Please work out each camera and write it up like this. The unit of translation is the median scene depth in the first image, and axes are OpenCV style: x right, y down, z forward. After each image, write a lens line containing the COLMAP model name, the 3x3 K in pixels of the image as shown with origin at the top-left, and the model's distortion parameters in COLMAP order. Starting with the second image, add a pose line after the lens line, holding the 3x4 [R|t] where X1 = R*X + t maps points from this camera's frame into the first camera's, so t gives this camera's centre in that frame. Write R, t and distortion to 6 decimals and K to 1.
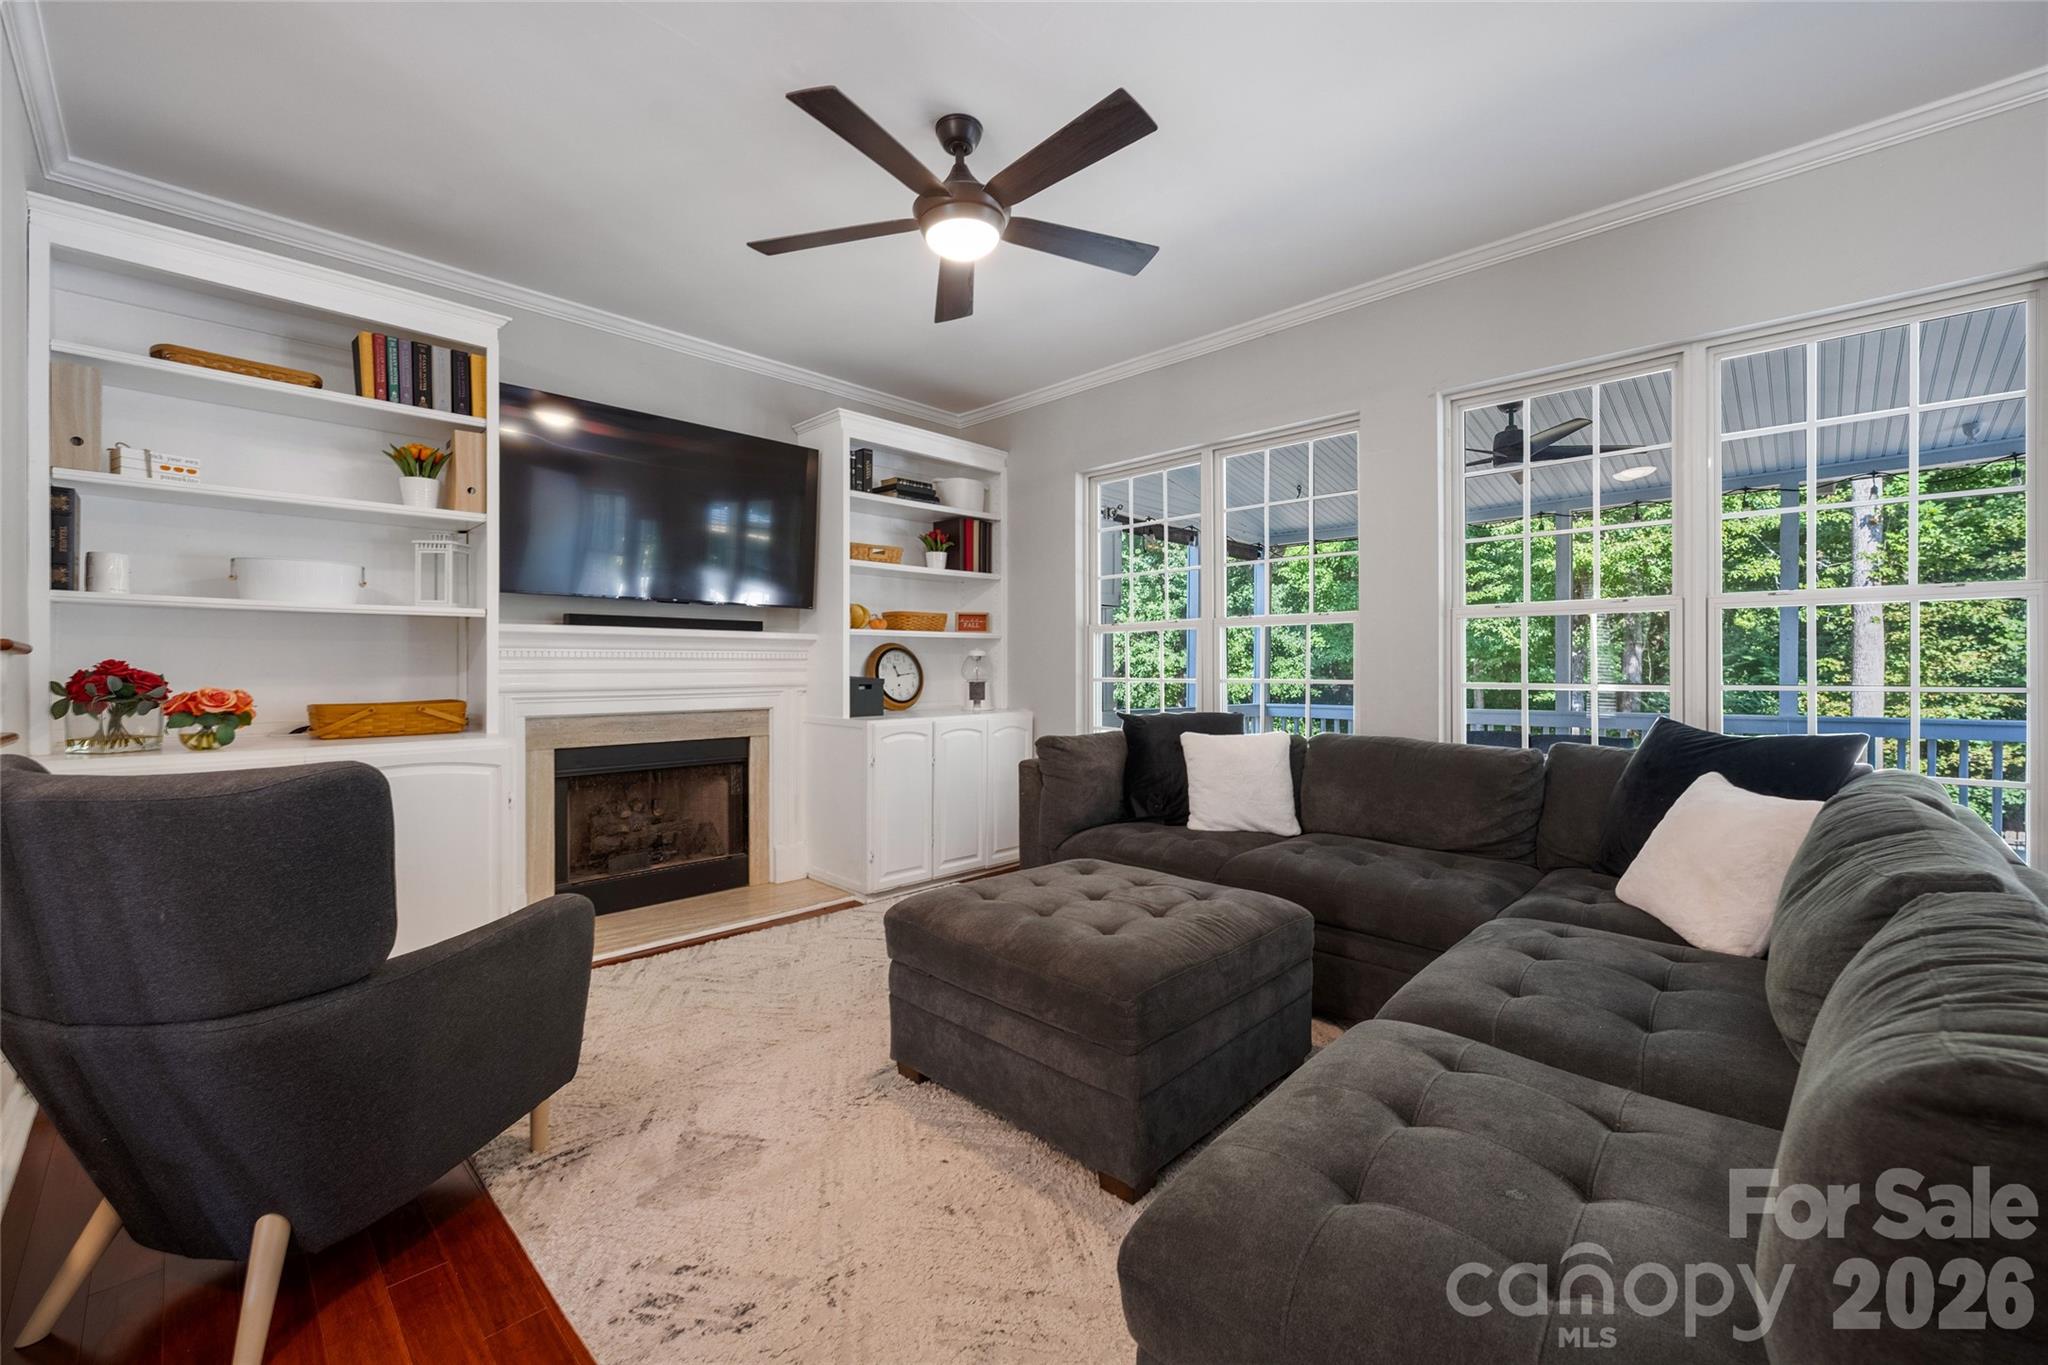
lens RADIAL K [[831.5, 0, 1014.2], [0, 831.5, 660.3], [0, 0, 1]] dist [-0.009379, 0.002043]
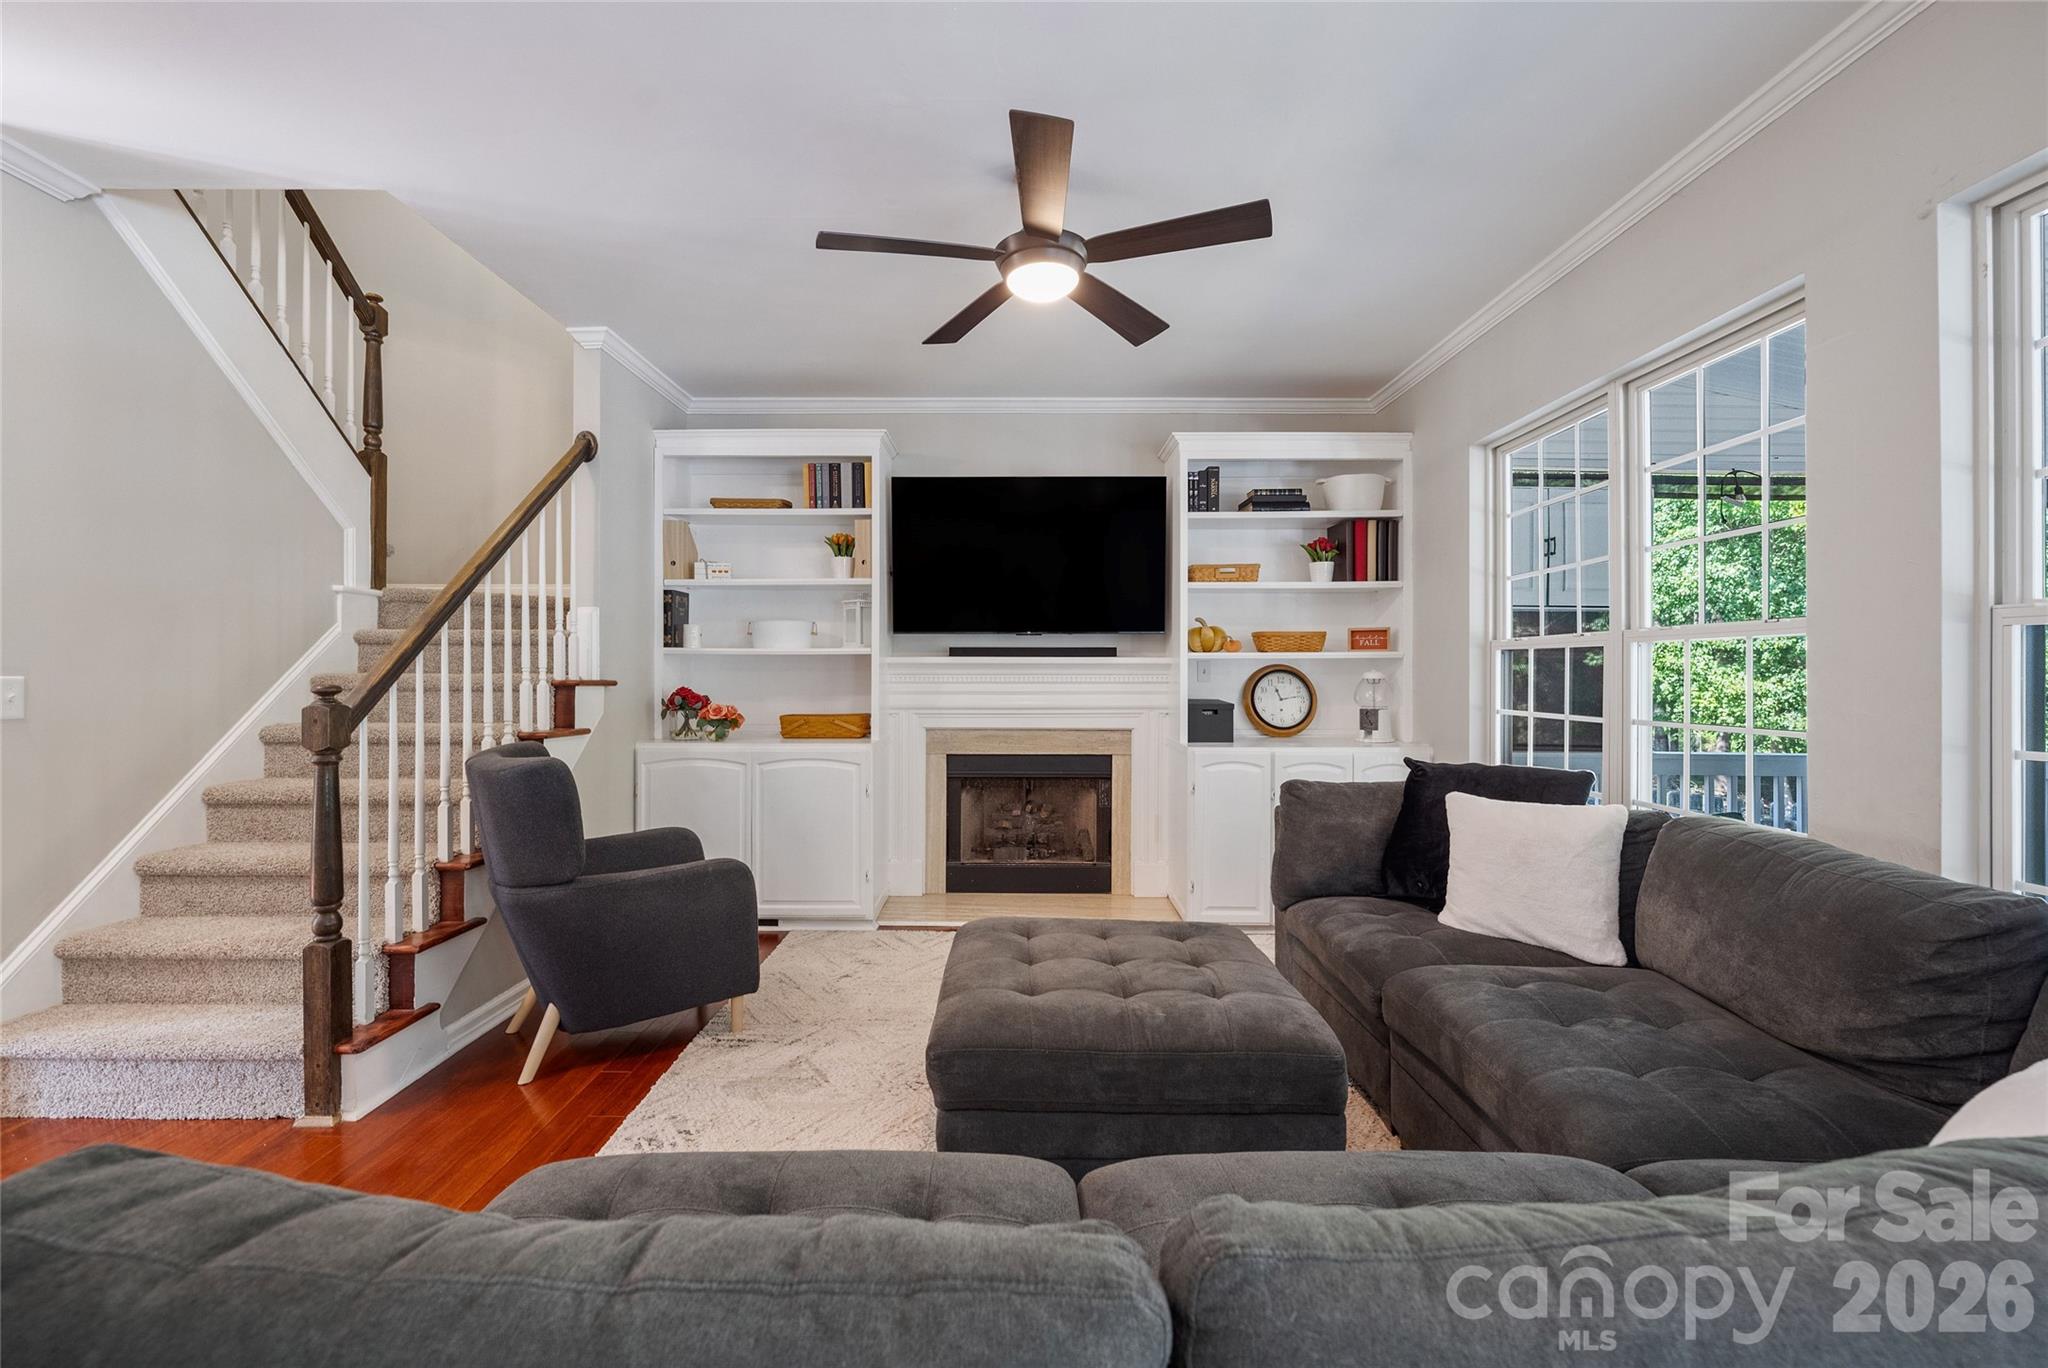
lens RADIAL K [[831.5, 0, 983.9], [0, 831.5, 669.9], [0, 0, 1]] dist [-0.009379, 0.002043]
pose [[0.692029, -0.002838, -0.721864, 0.367580], [0.004334, 0.999991, 0.000223, -0.020216], [0.721857, -0.003283, 0.692035, 0.146680]]
